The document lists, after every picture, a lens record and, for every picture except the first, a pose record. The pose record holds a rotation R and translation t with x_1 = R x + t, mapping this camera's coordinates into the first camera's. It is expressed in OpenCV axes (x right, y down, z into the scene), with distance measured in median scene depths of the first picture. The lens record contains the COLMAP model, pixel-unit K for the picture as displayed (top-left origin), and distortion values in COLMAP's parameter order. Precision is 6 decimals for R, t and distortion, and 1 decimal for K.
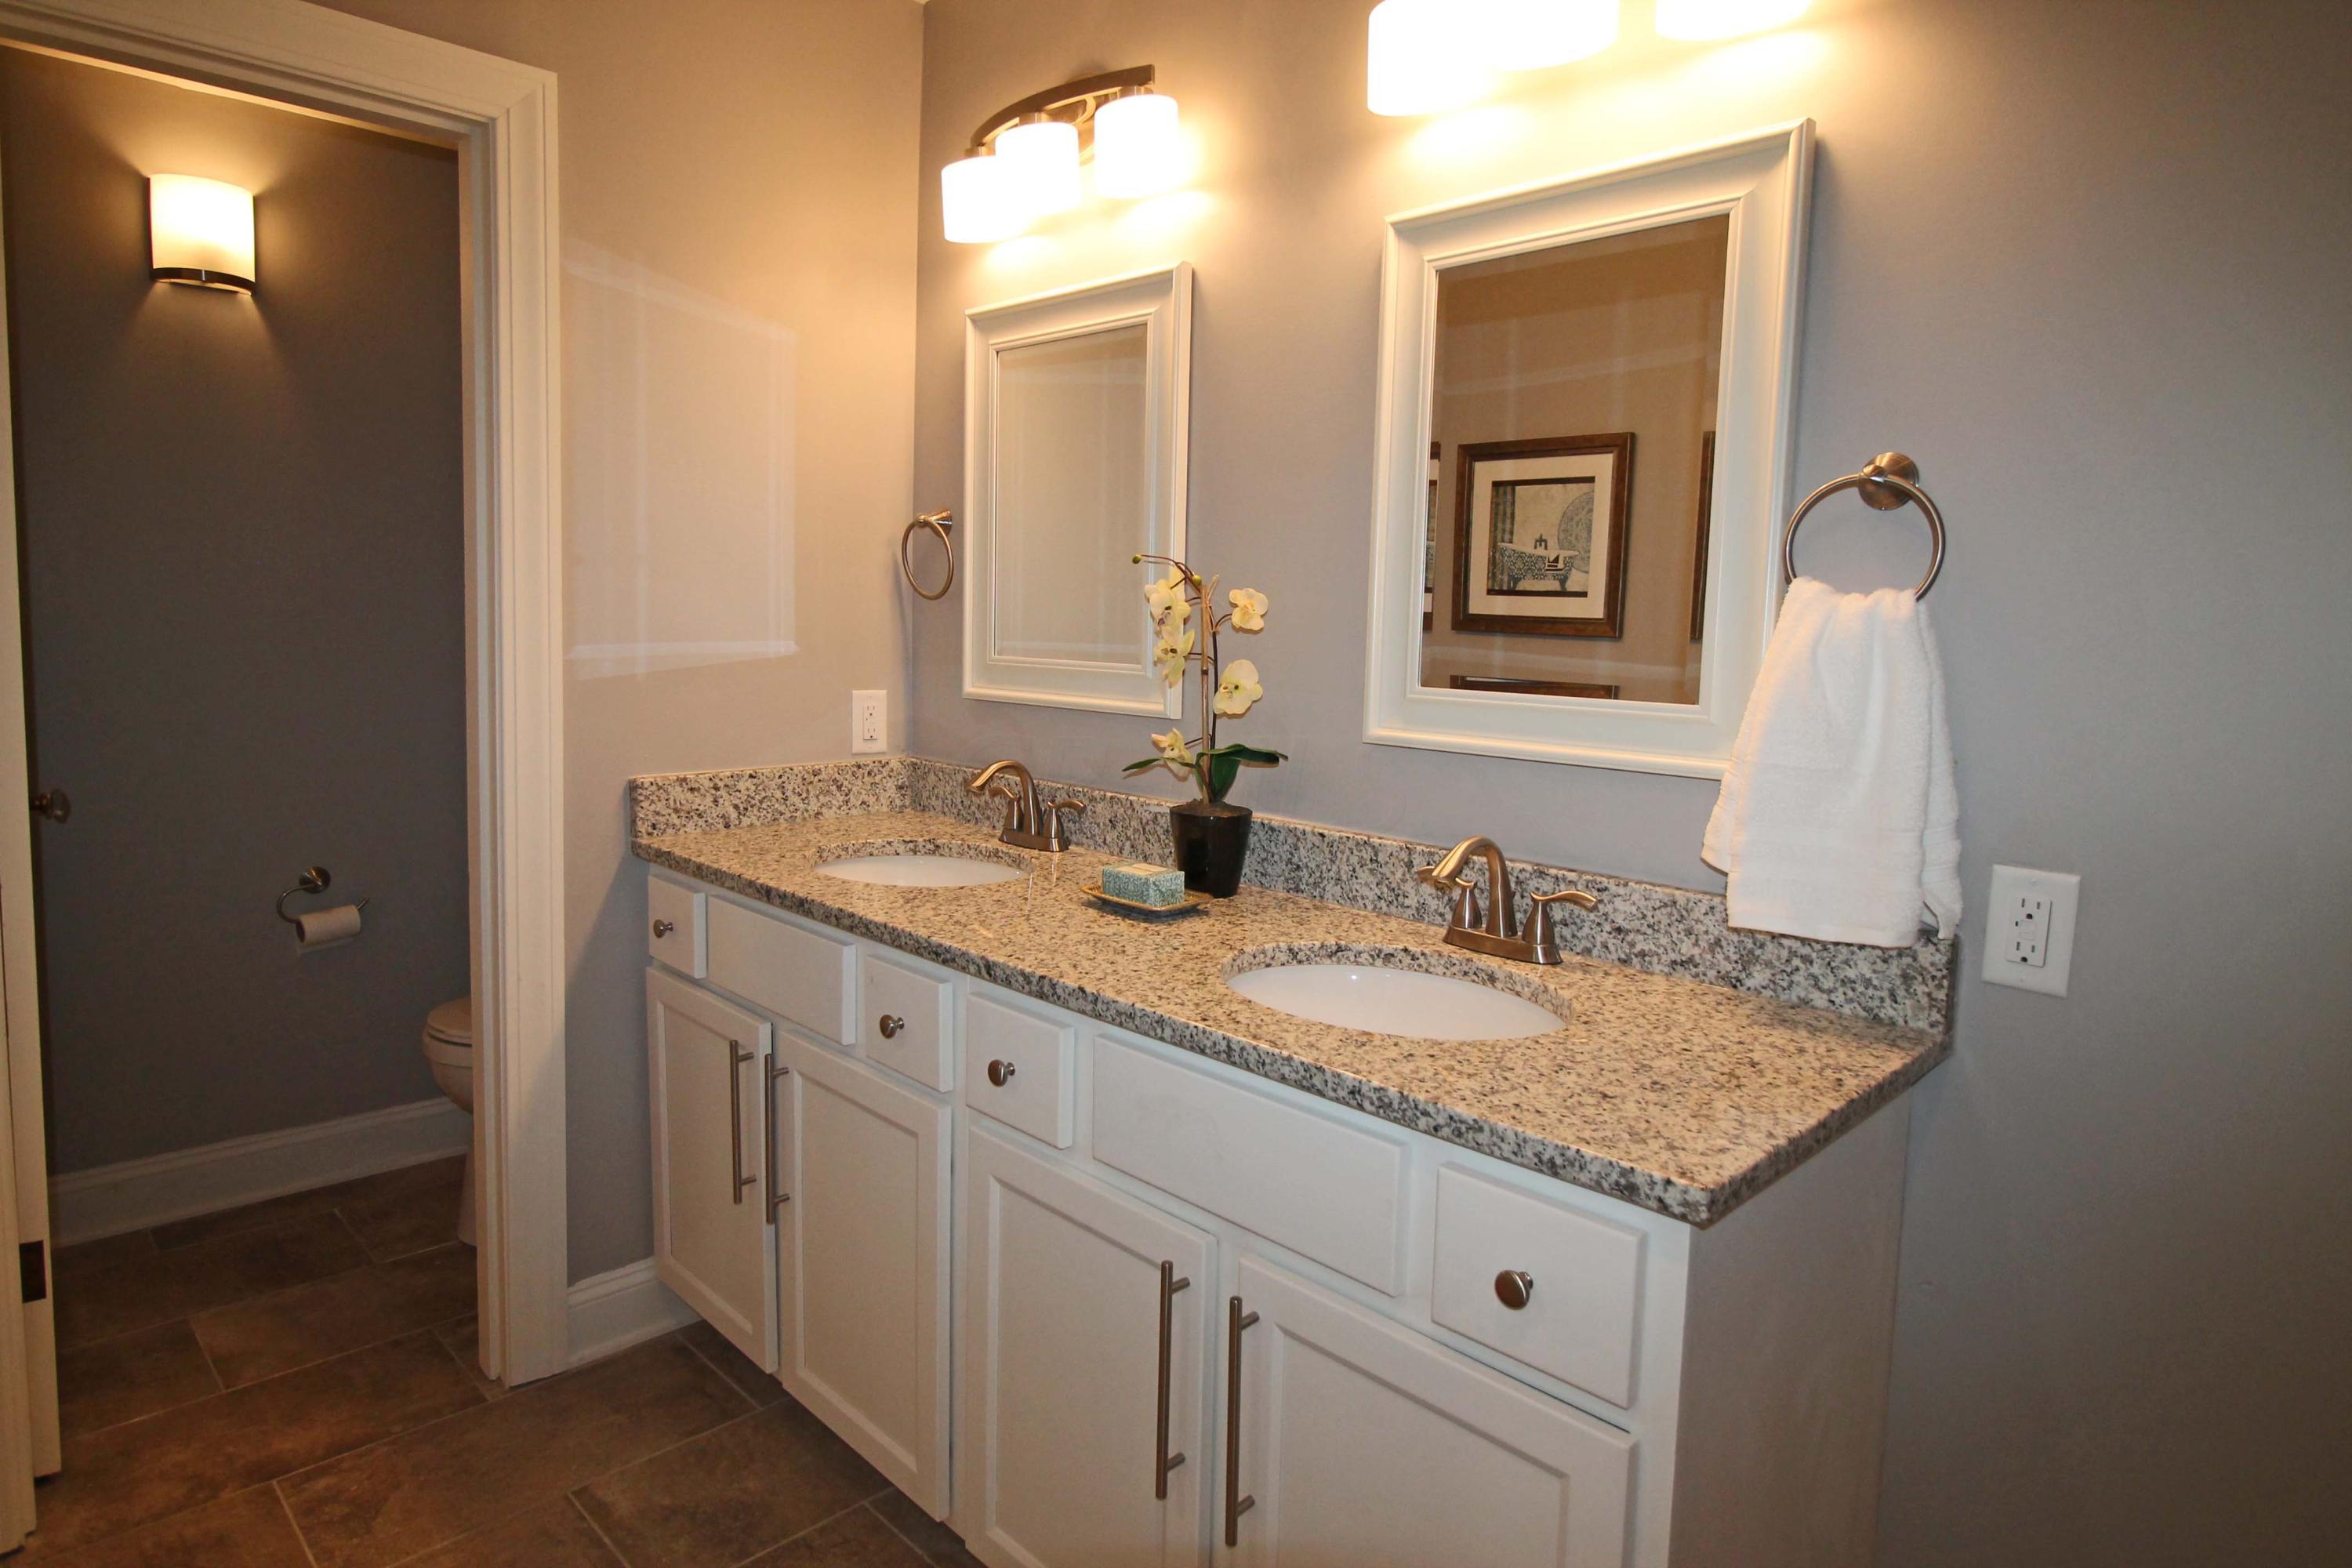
lens RADIAL K [[1356.0, 0, 1176.2], [0, 1356.0, 772.3], [0, 0, 1]] dist [0.001170, -0.009577]
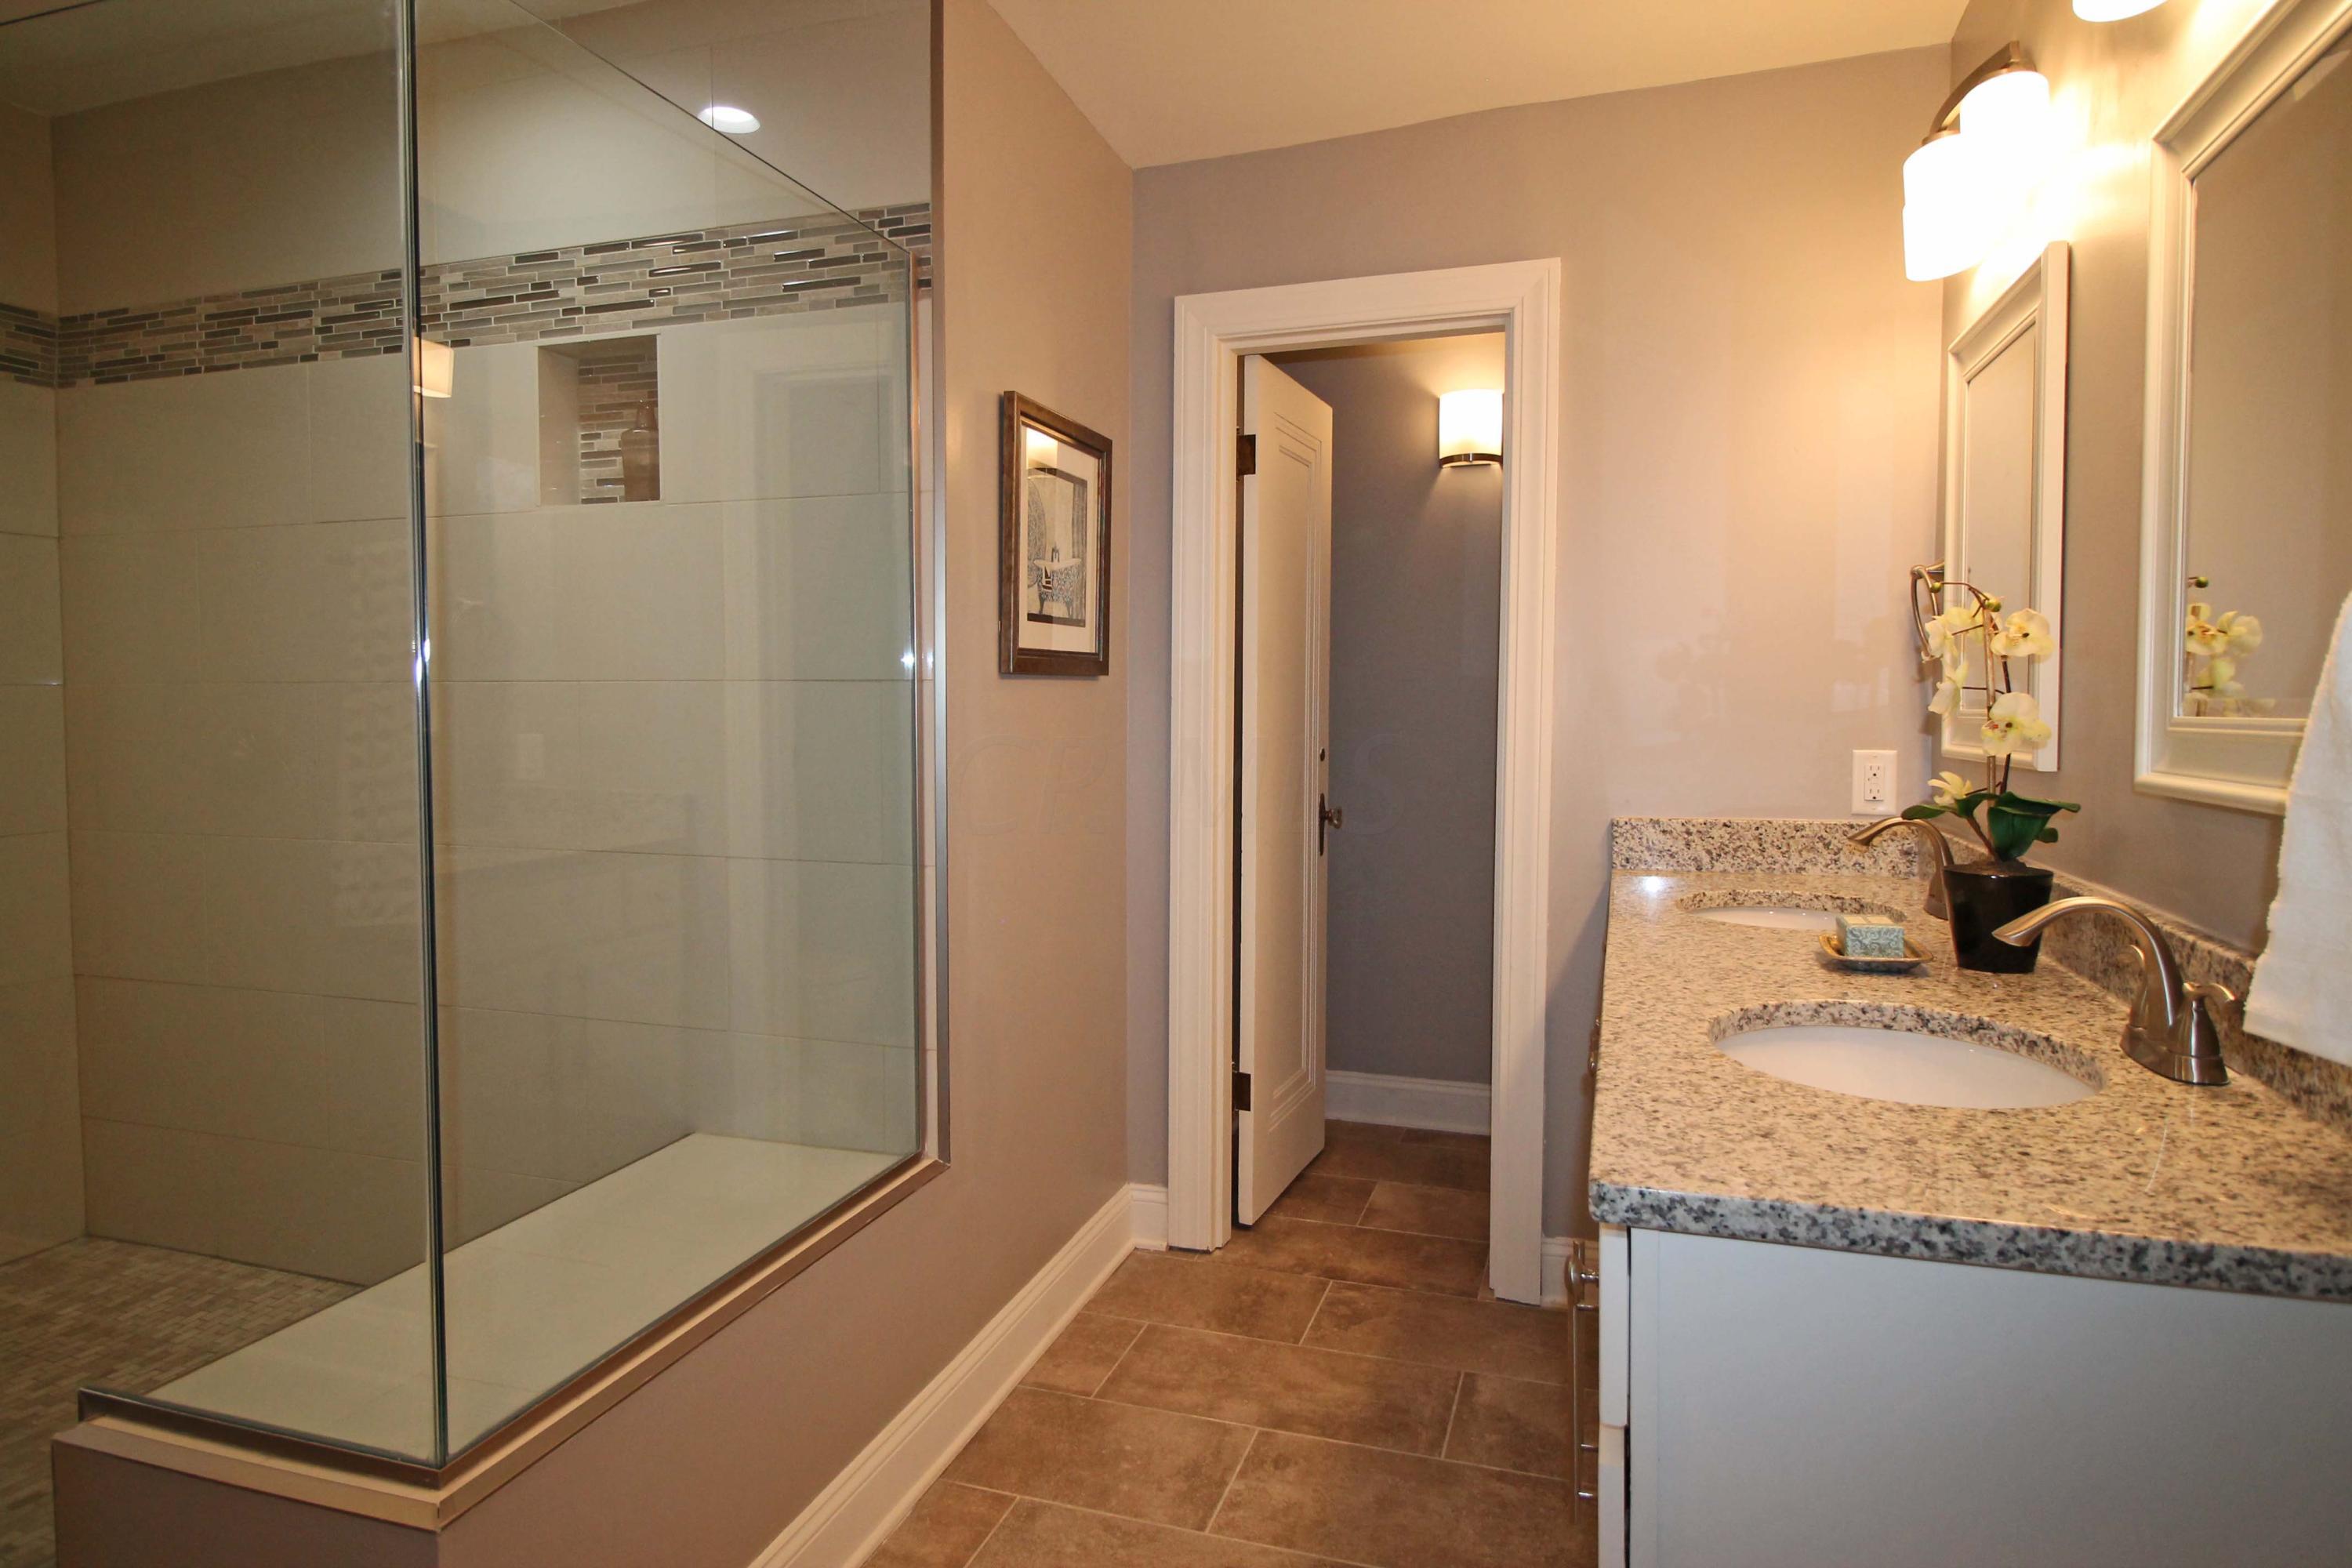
lens RADIAL K [[1356.0, 0, 1154.3], [0, 1356.0, 787.9], [0, 0, 1]] dist [0.001170, -0.009577]
pose [[0.443032, 0.029022, -0.896036, 0.515084], [-0.093495, 0.995522, -0.013983, 0.035330], [0.891617, 0.089970, 0.443761, 0.130667]]
